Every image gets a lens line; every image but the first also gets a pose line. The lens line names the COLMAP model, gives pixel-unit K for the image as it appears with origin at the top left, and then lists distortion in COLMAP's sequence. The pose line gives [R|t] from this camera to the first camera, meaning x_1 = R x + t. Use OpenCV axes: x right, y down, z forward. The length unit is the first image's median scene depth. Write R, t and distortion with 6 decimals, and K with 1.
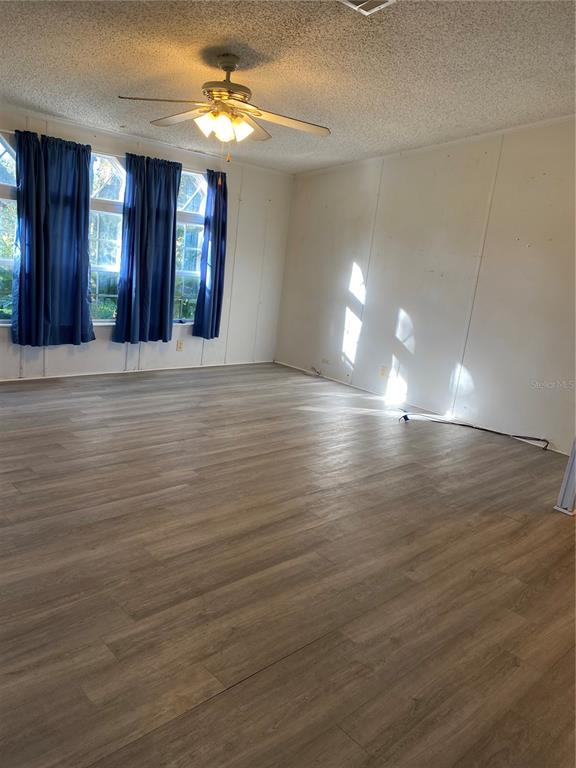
lens RADIAL K [[578.2, 0, 294.9], [0, 578.2, 382.5], [0, 0, 1]] dist [0.025232, -0.005262]
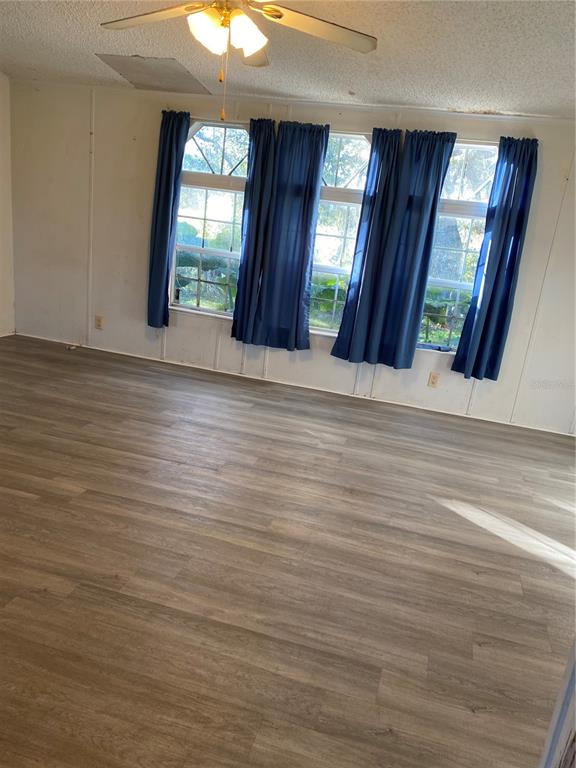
lens RADIAL K [[578.2, 0, 288.6], [0, 578.2, 389.3], [0, 0, 1]] dist [0.025232, -0.005262]
pose [[0.529432, 0.185162, -0.827899, 0.379433], [-0.248715, 0.966887, 0.057197, -0.057167], [0.811075, 0.175629, 0.557953, 0.503390]]
